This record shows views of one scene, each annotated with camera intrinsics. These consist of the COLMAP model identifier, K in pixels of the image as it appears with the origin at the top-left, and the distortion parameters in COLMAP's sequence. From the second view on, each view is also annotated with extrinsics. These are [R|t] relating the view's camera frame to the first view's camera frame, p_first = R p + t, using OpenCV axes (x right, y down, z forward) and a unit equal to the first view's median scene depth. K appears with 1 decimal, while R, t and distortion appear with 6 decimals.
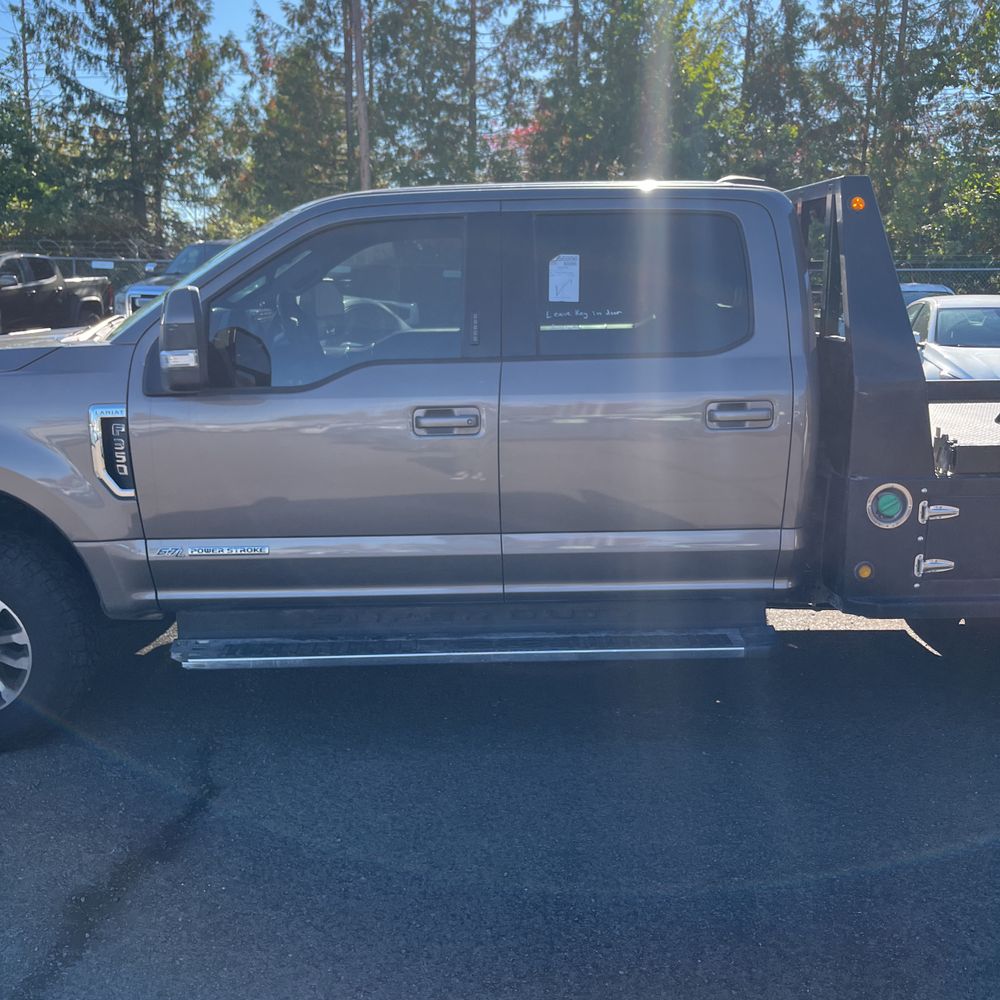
lens RADIAL K [[1041.4, 0, 533.0], [0, 1041.4, 508.5], [0, 0, 1]] dist [0.016584, 0.000000]
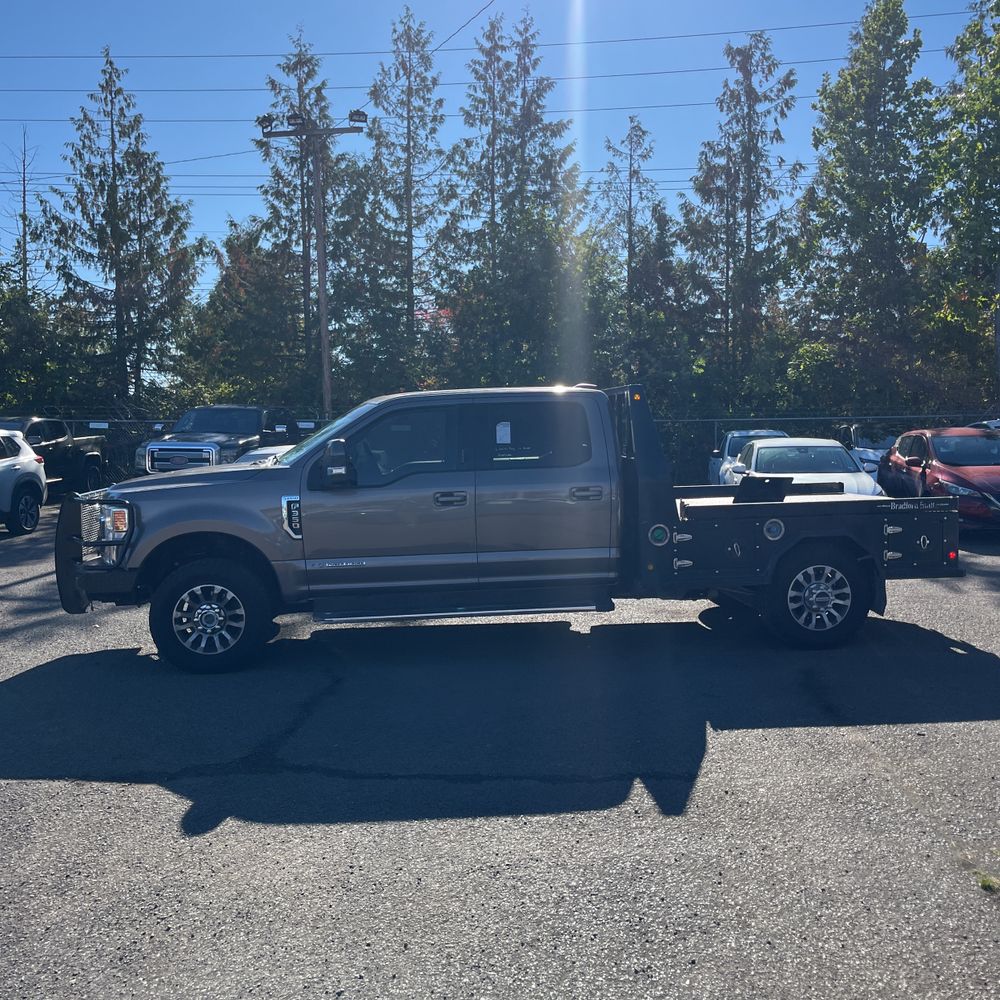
lens RADIAL K [[1041.4, 0, 524.4], [0, 1041.4, 494.7], [0, 0, 1]] dist [0.016584, 0.000000]
pose [[0.997508, -0.020727, 0.067442, -0.012315], [0.030816, 0.987870, -0.152194, 0.038384], [-0.063469, 0.153893, 0.986047, -0.180711]]
